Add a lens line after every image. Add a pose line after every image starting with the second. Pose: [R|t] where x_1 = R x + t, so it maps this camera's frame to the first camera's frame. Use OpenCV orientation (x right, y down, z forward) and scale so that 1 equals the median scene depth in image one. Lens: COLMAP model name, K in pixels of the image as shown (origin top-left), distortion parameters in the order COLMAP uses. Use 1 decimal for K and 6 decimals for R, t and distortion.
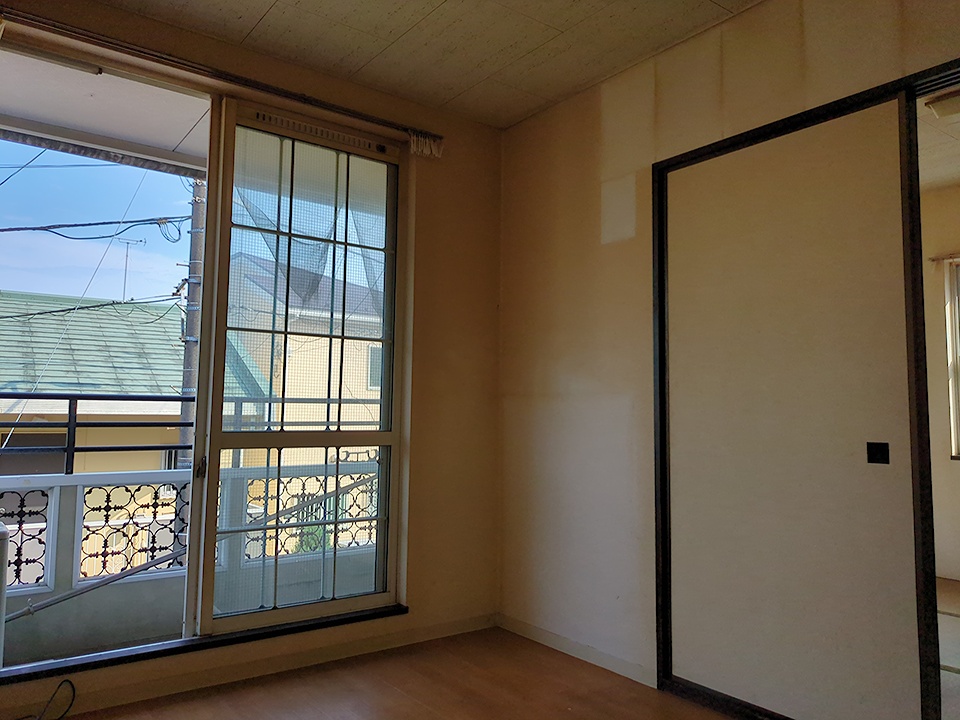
lens RADIAL K [[725.3, 0, 473.5], [0, 725.3, 354.1], [0, 0, 1]] dist [0.057385, -0.060980]
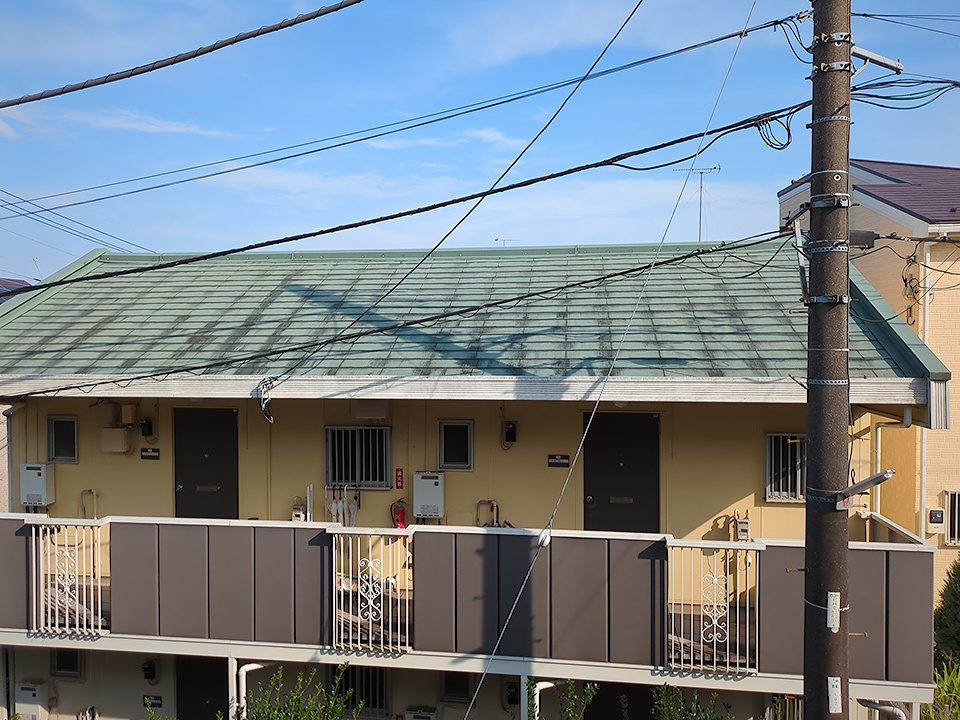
lens RADIAL K [[725.3, 0, 473.5], [0, 725.3, 354.1], [0, 0, 1]] dist [0.057385, -0.060980]
pose [[0.733700, 0.000593, -0.679474, -0.155705], [0.069757, 0.994650, 0.076193, -0.037035], [0.675884, -0.103301, 0.729733, 0.296999]]
